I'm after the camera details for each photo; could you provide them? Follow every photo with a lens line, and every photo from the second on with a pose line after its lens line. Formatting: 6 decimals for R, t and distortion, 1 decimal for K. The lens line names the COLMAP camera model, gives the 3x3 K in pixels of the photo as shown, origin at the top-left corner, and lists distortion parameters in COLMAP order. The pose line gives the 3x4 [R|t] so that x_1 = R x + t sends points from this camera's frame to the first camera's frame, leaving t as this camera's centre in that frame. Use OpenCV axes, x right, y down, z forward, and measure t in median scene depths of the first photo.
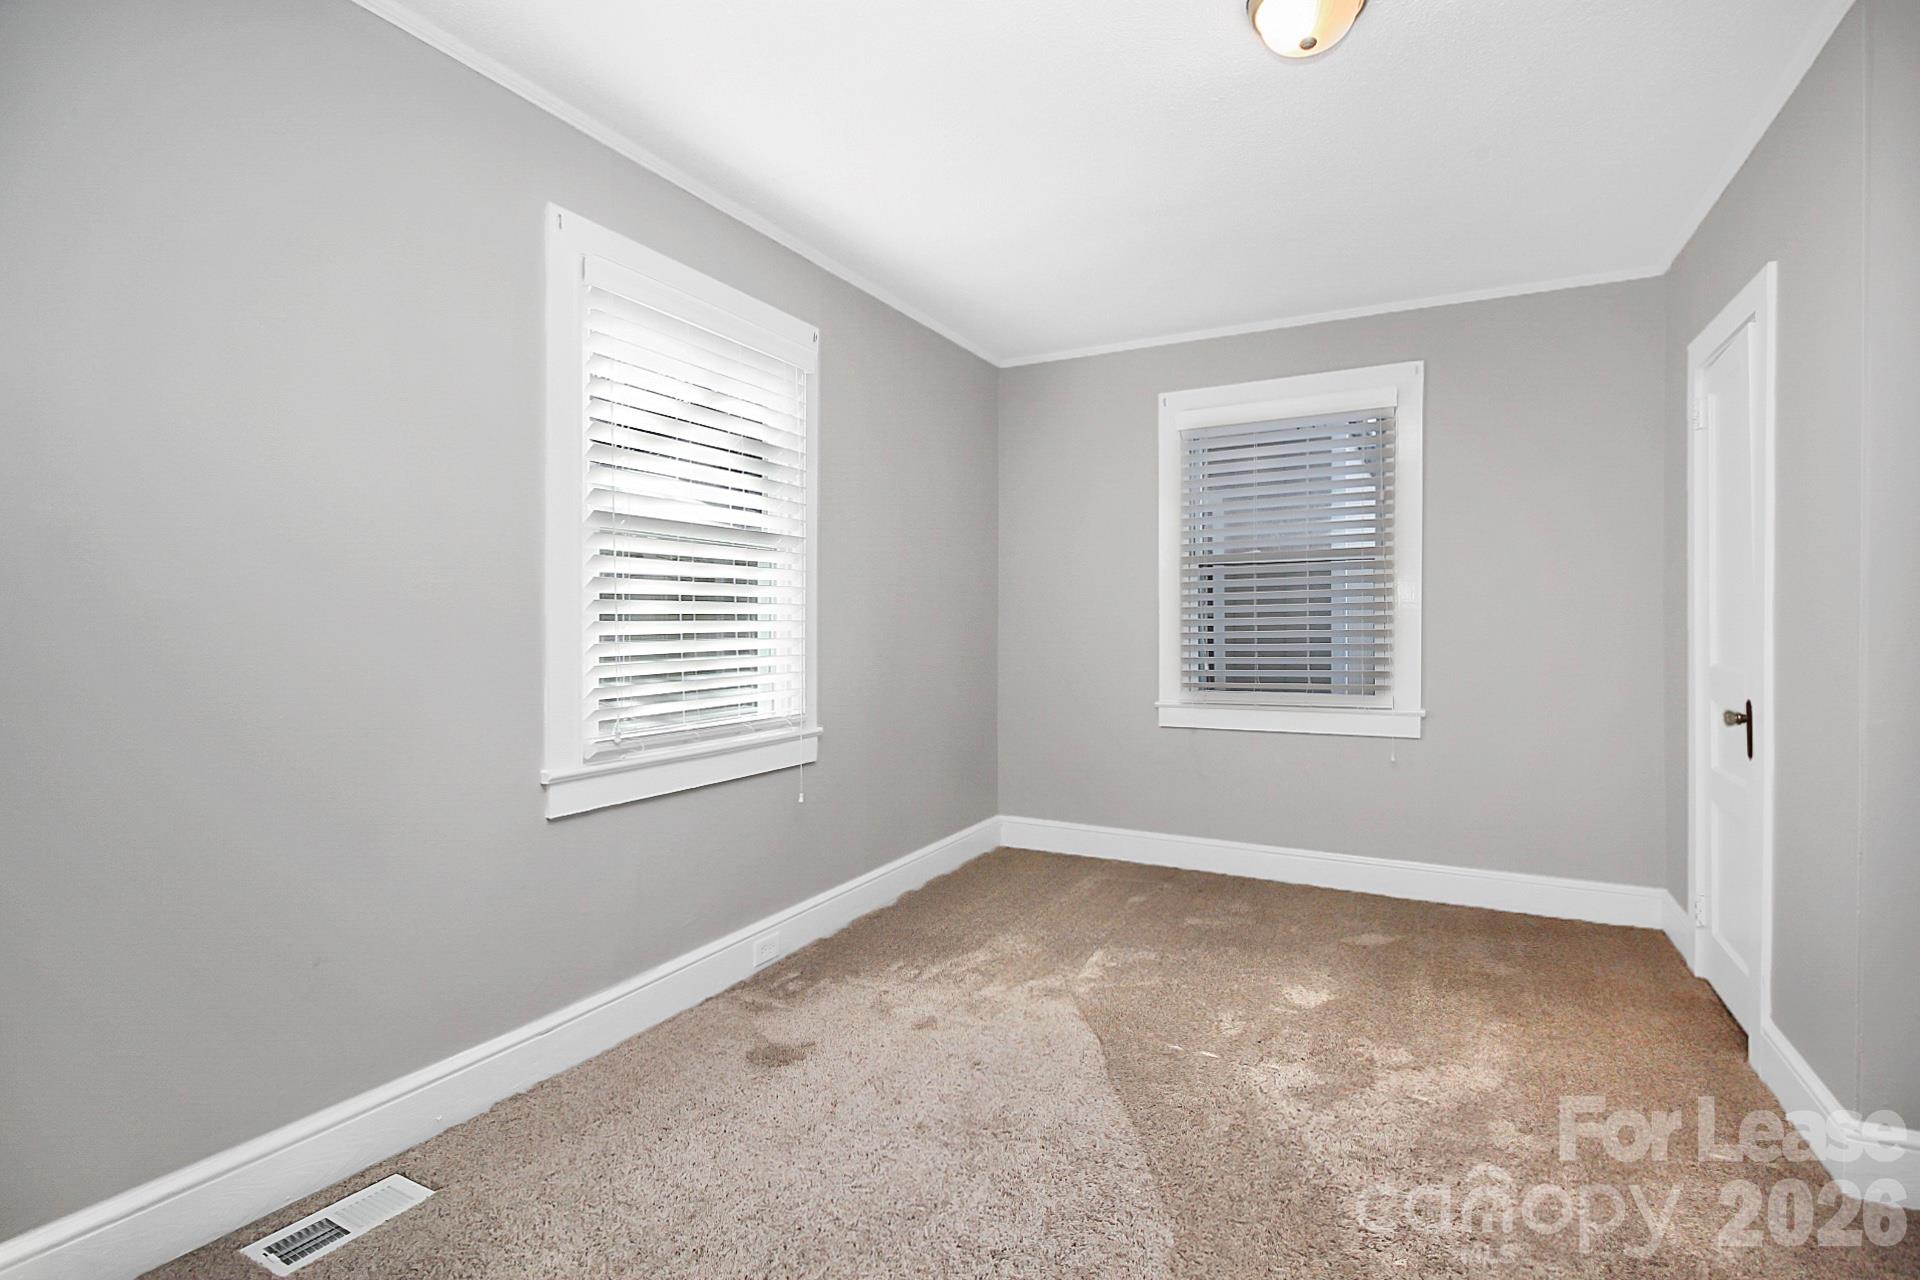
lens RADIAL K [[913.6, 0, 960.0], [0, 913.6, 640.0], [0, 0, 1]] dist [-0.000722, -0.012859]
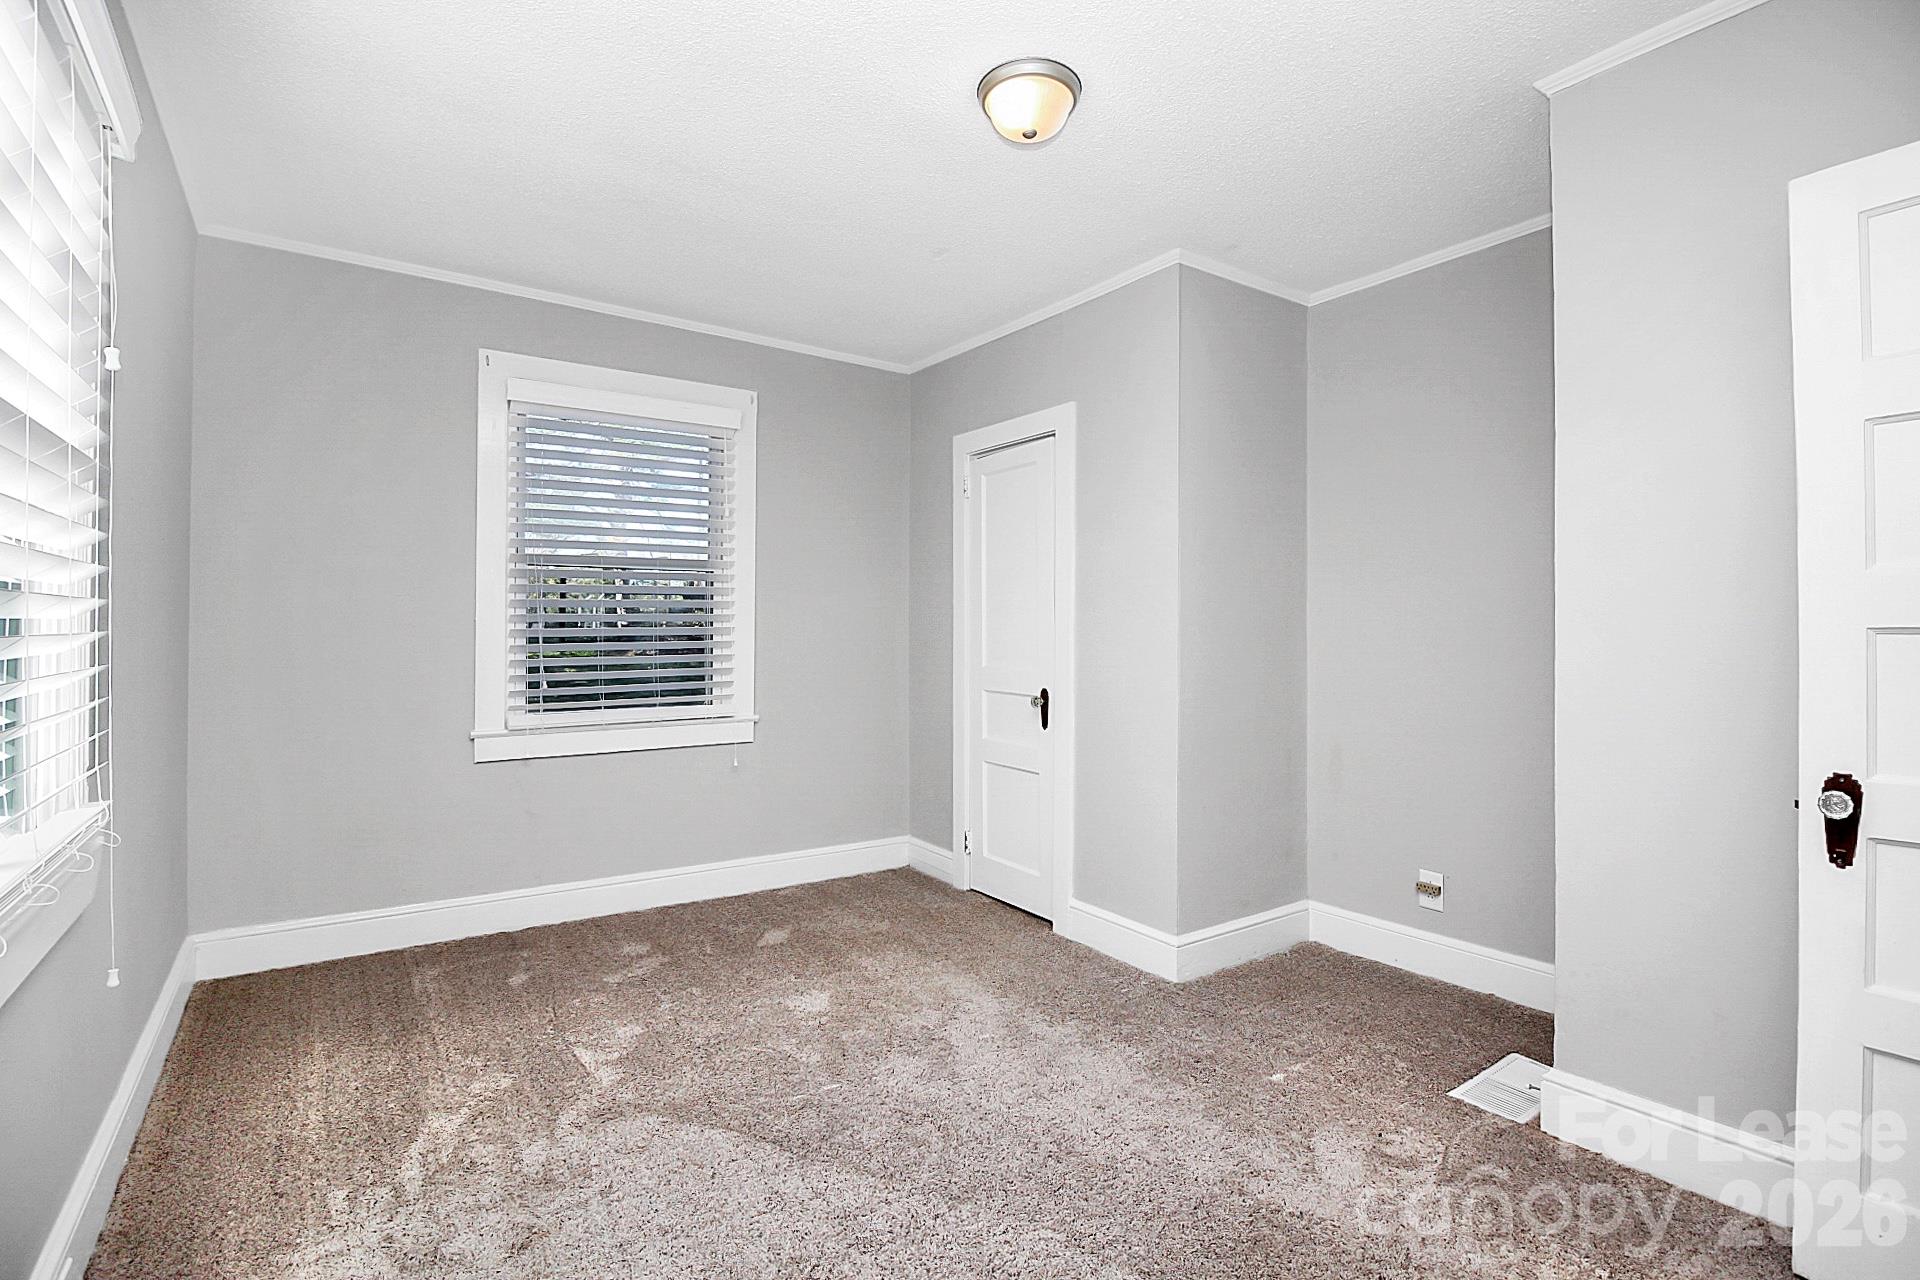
lens RADIAL K [[913.6, 0, 960.0], [0, 913.6, 640.0], [0, 0, 1]] dist [-0.000722, -0.012859]
pose [[0.448709, -0.003476, 0.893671, -0.393312], [0.010044, 0.999949, -0.001154, -0.009732], [-0.893621, 0.009494, 0.448721, 0.334827]]
